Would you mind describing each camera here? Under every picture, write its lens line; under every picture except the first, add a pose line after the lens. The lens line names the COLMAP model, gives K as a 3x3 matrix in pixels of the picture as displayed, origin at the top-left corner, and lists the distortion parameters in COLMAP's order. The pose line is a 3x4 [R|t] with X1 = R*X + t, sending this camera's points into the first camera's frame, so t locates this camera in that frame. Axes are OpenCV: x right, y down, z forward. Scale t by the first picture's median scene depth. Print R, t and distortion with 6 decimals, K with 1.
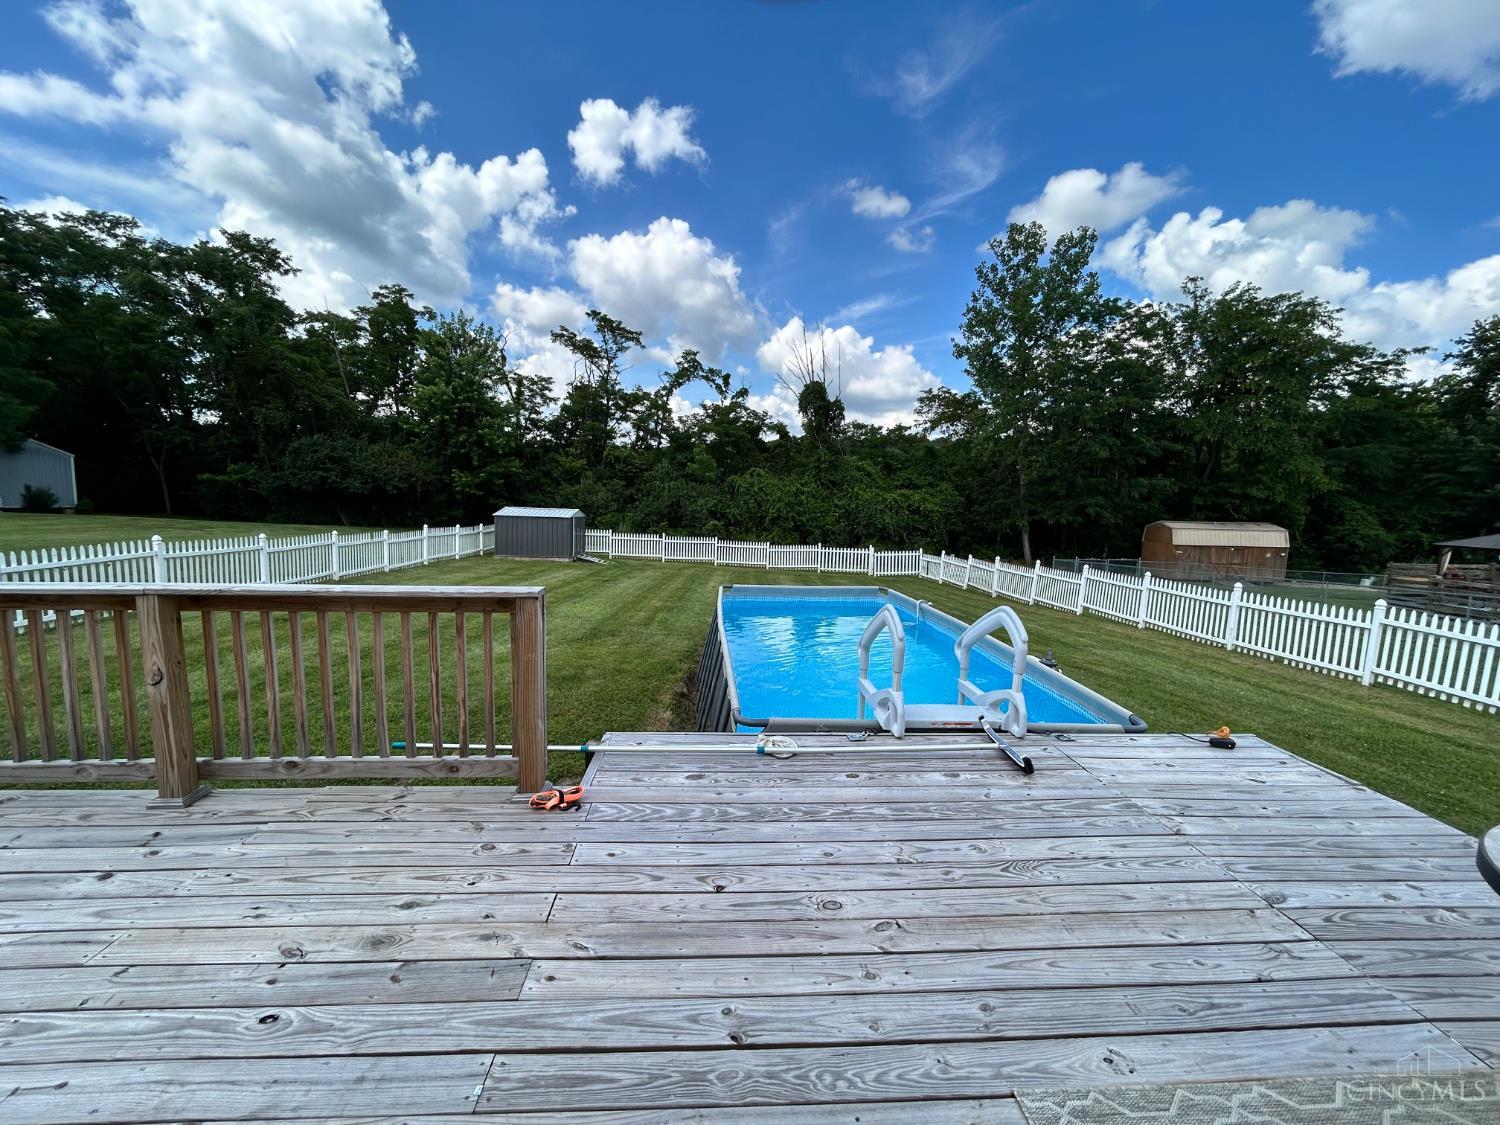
lens RADIAL K [[600.5, 0, 750.0], [0, 600.5, 562.5], [0, 0, 1]] dist [0.002424, 0.000573]
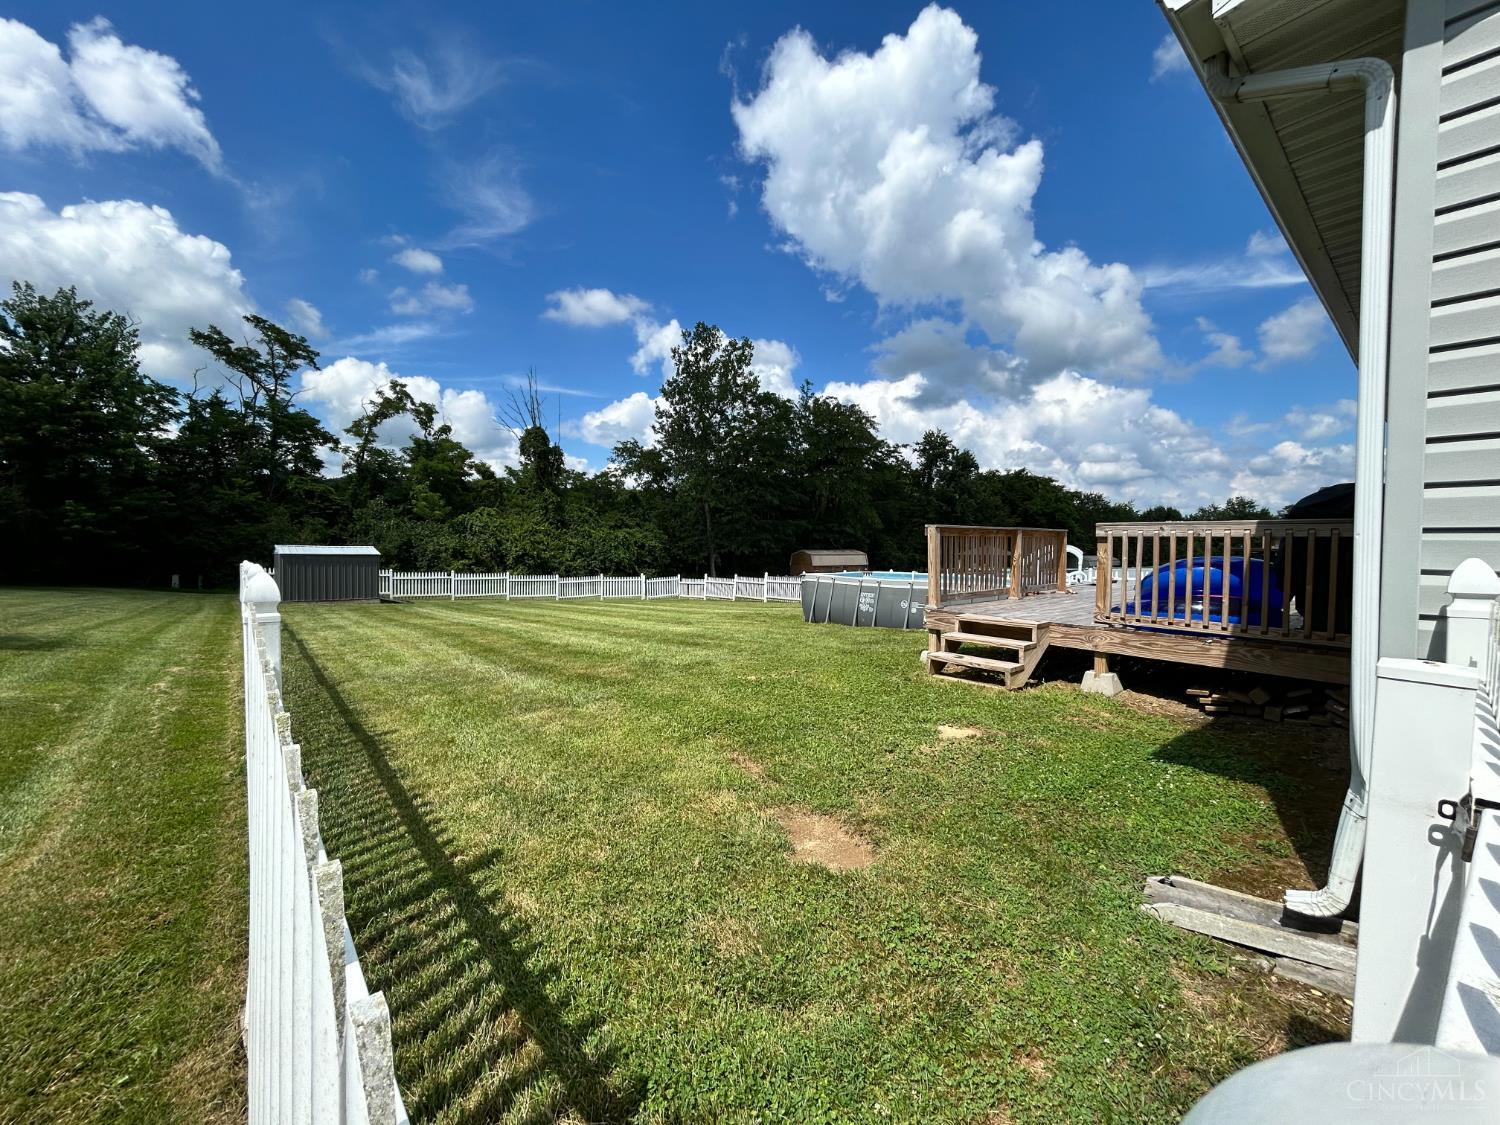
lens RADIAL K [[600.5, 0, 750.0], [0, 600.5, 562.5], [0, 0, 1]] dist [0.002424, 0.000573]
pose [[0.800639, -0.034979, 0.598124, -0.240872], [0.078860, 0.995762, -0.047327, 0.016023], [-0.593934, 0.085060, 0.800005, -0.050660]]
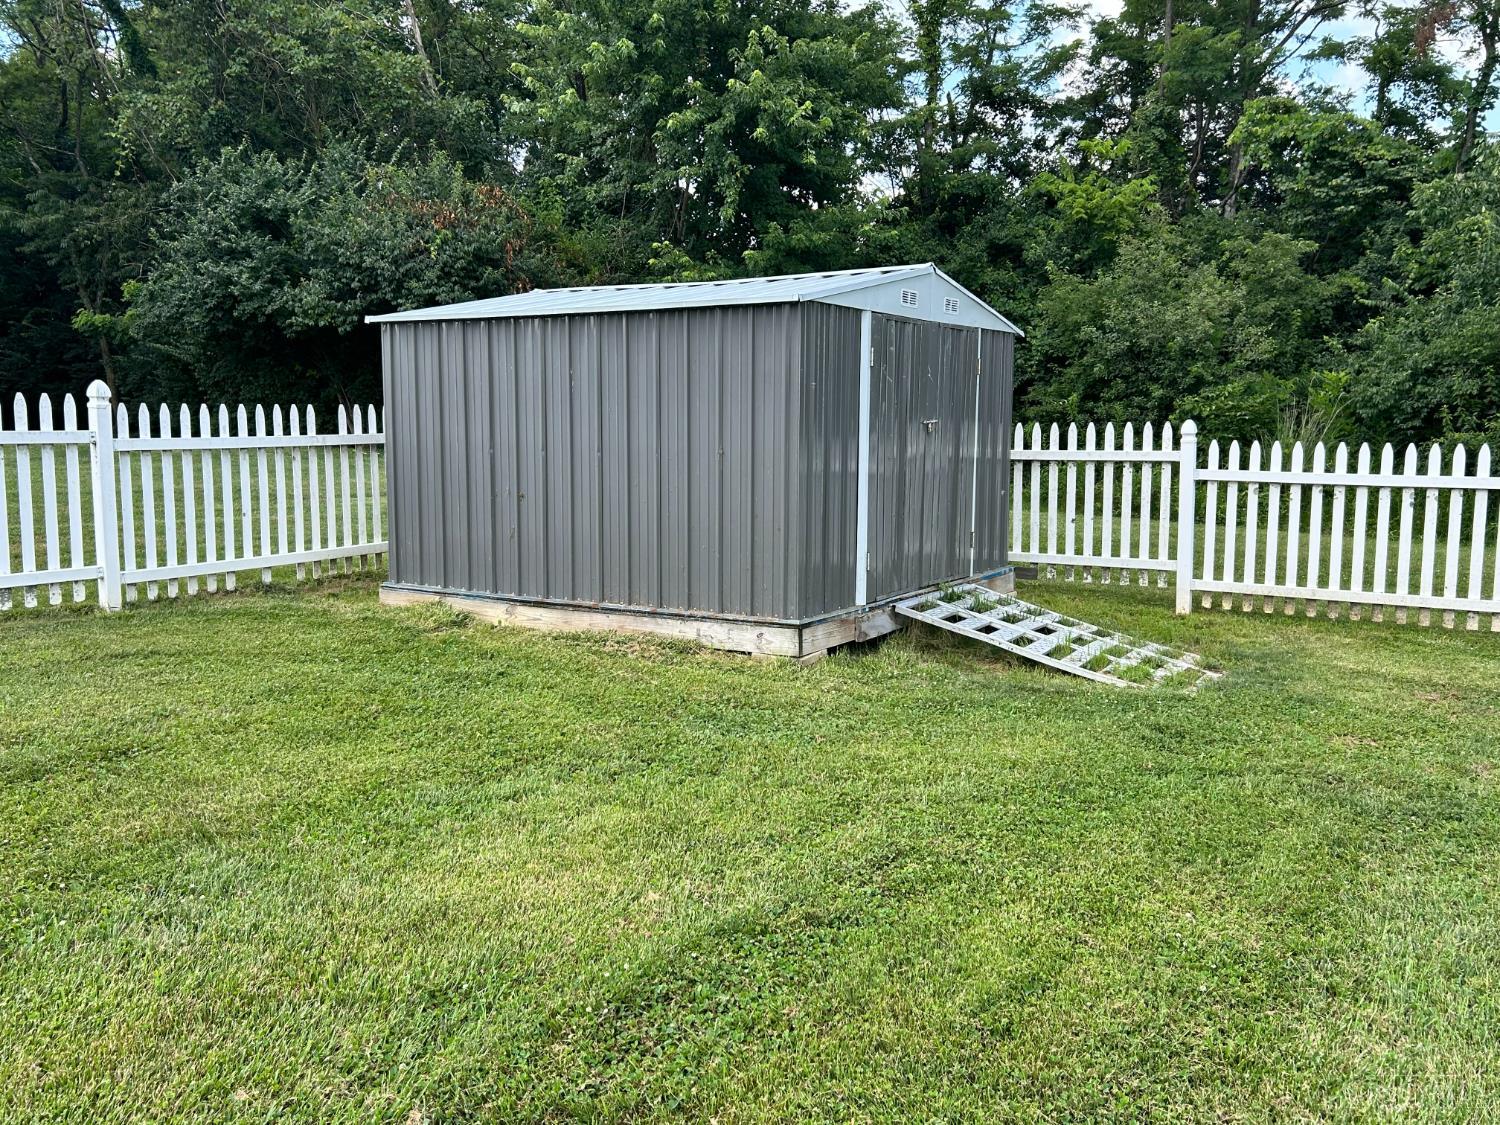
lens RADIAL K [[1366.9, 0, 750.0], [0, 1366.9, 562.5], [0, 0, 1]] dist [0.000976, 0.001336]
pose [[0.818942, 0.032115, -0.572977, -0.084587], [-0.028636, 0.999476, 0.015091, -0.016106], [0.573162, 0.004049, 0.819432, 0.459666]]
